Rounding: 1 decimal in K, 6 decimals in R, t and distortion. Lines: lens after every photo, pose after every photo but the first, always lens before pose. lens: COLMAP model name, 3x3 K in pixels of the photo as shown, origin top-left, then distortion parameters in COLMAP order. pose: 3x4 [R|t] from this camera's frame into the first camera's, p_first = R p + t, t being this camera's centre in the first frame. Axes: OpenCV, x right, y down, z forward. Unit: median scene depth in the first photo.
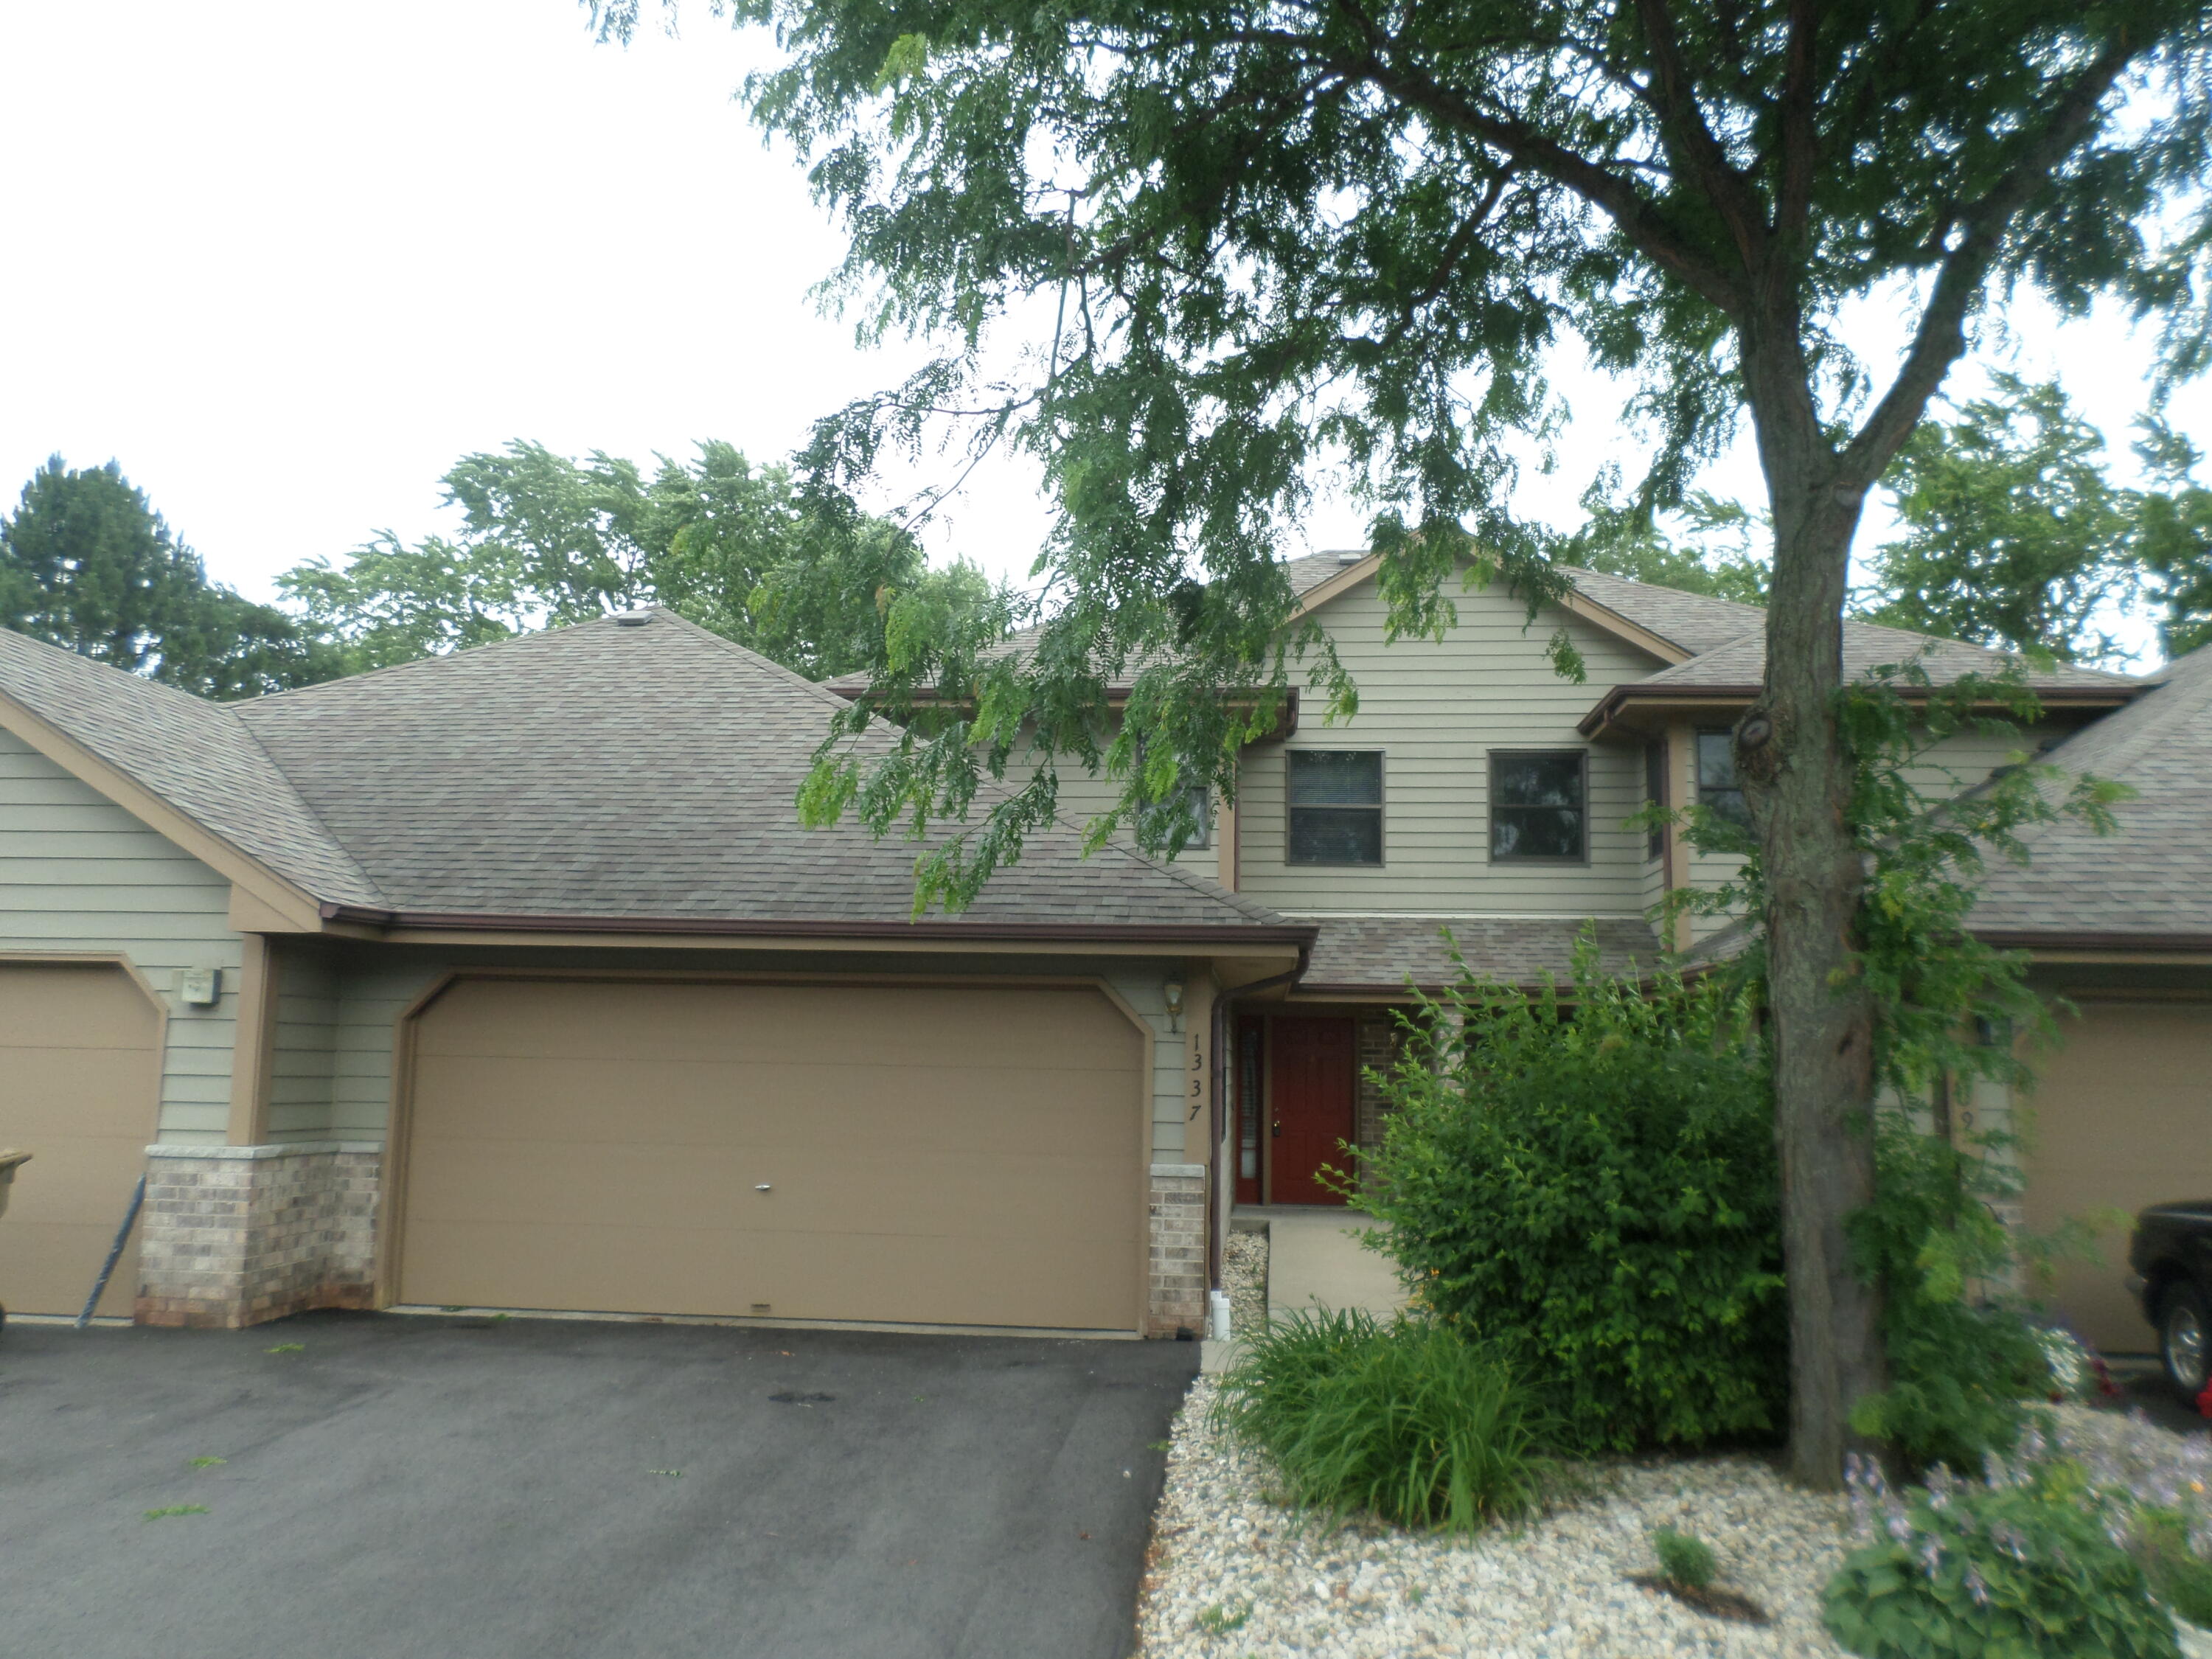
lens RADIAL K [[1689.8, 0, 1106.0], [0, 1689.8, 829.5], [0, 0, 1]] dist [-0.005483, -0.009735]
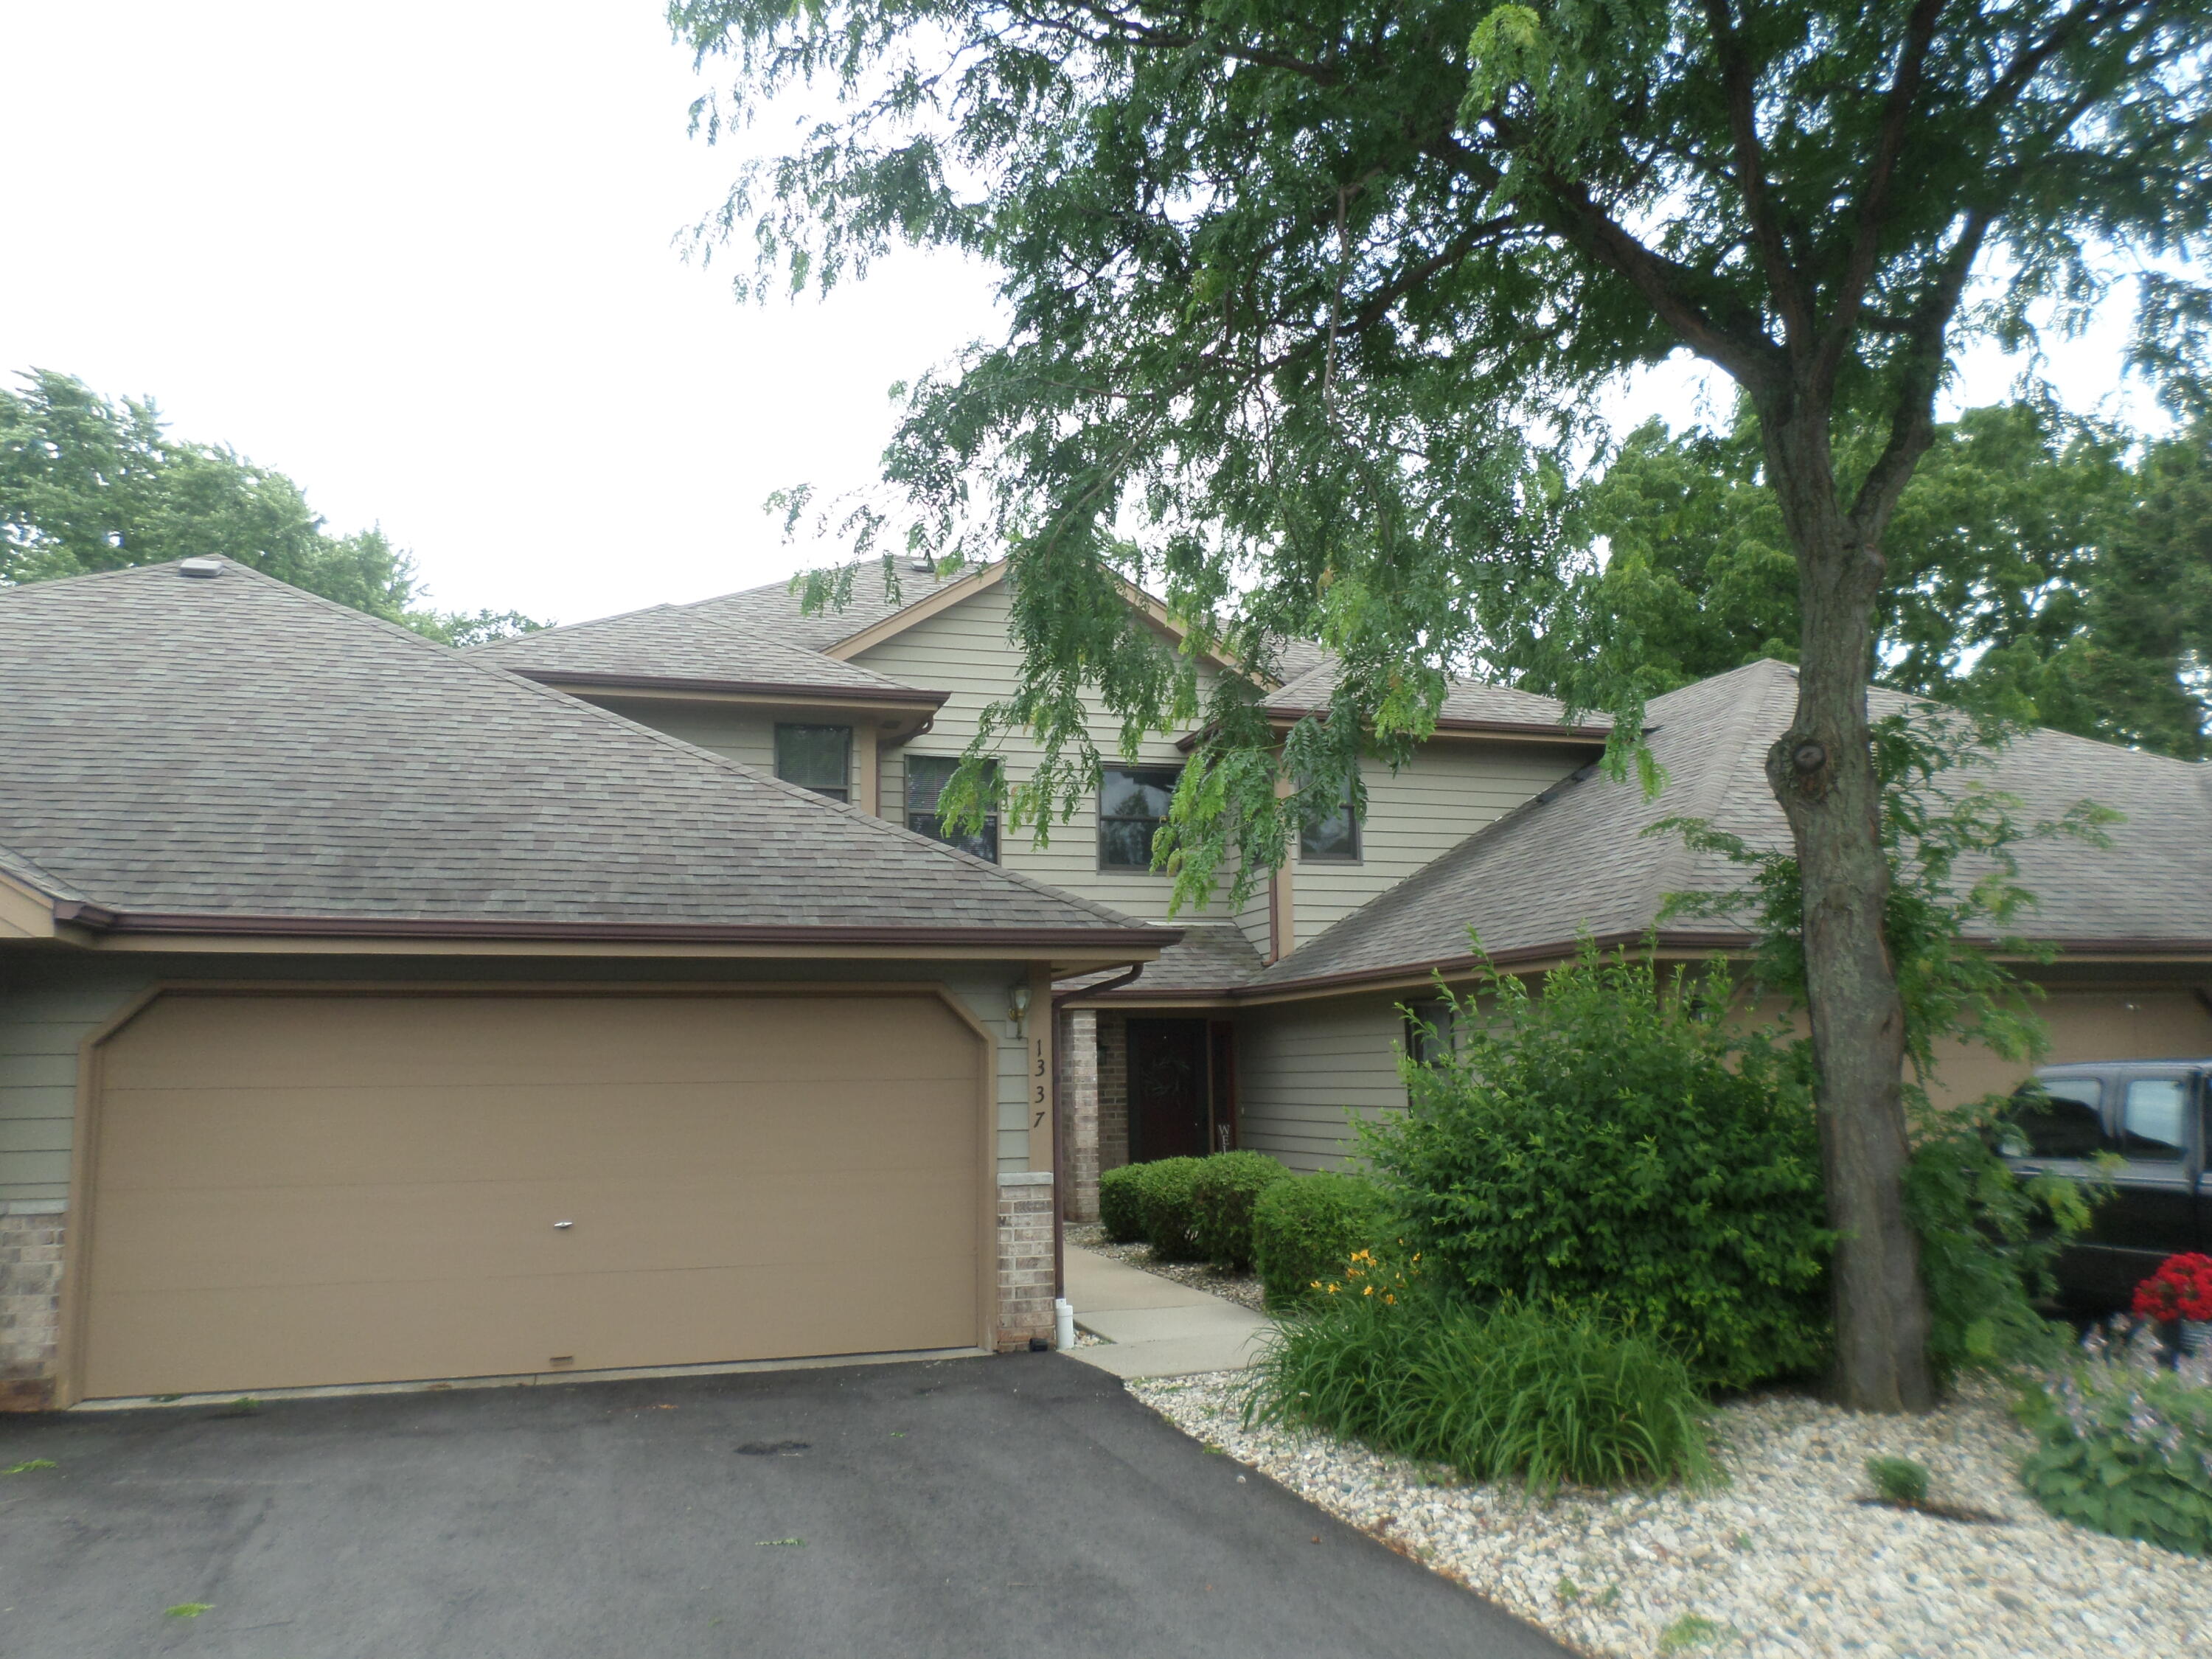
lens RADIAL K [[1689.8, 0, 1106.0], [0, 1689.8, 829.5], [0, 0, 1]] dist [-0.005483, -0.009735]
pose [[0.924688, 0.022025, 0.380088, -0.284388], [-0.019776, 0.999756, -0.009823, 0.007427], [-0.380211, 0.001567, 0.924898, 0.072193]]
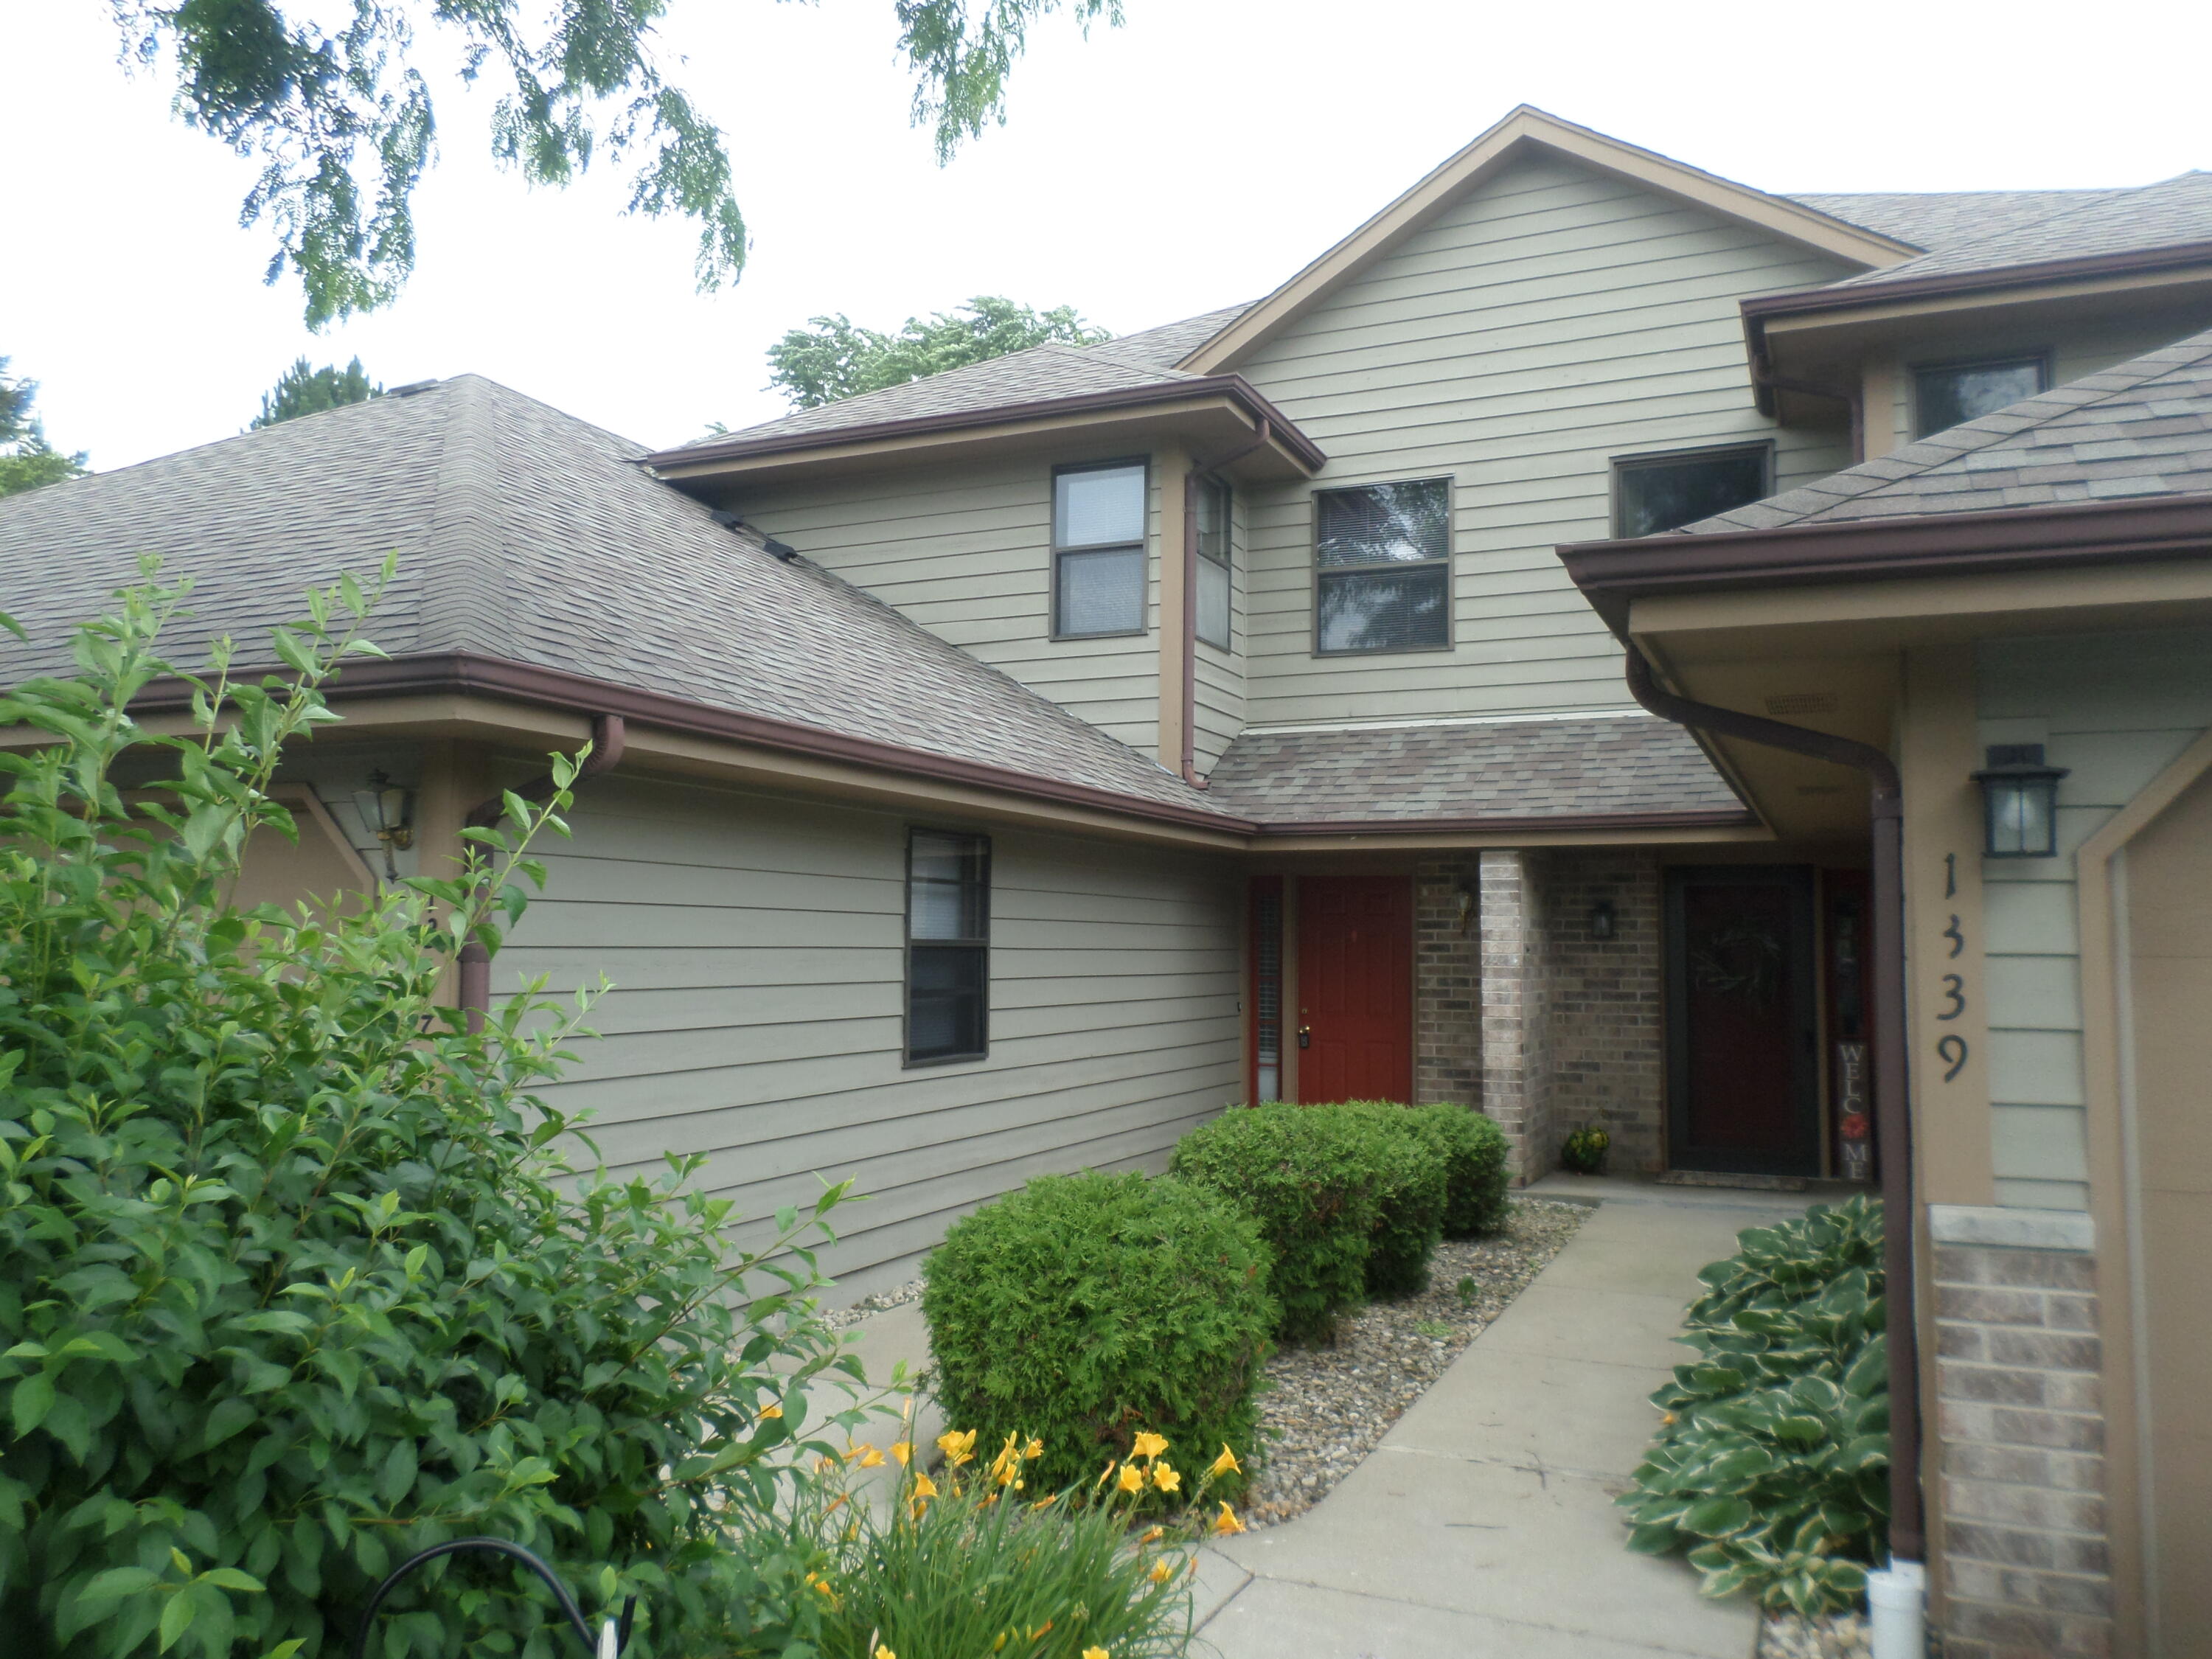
lens RADIAL K [[1689.8, 0, 1106.0], [0, 1689.8, 829.5], [0, 0, 1]] dist [-0.005483, -0.009735]
pose [[0.943370, -0.032129, -0.330182, 0.445346], [0.051627, 0.997391, 0.050452, 0.091449], [0.327700, -0.064641, 0.942568, 0.565047]]
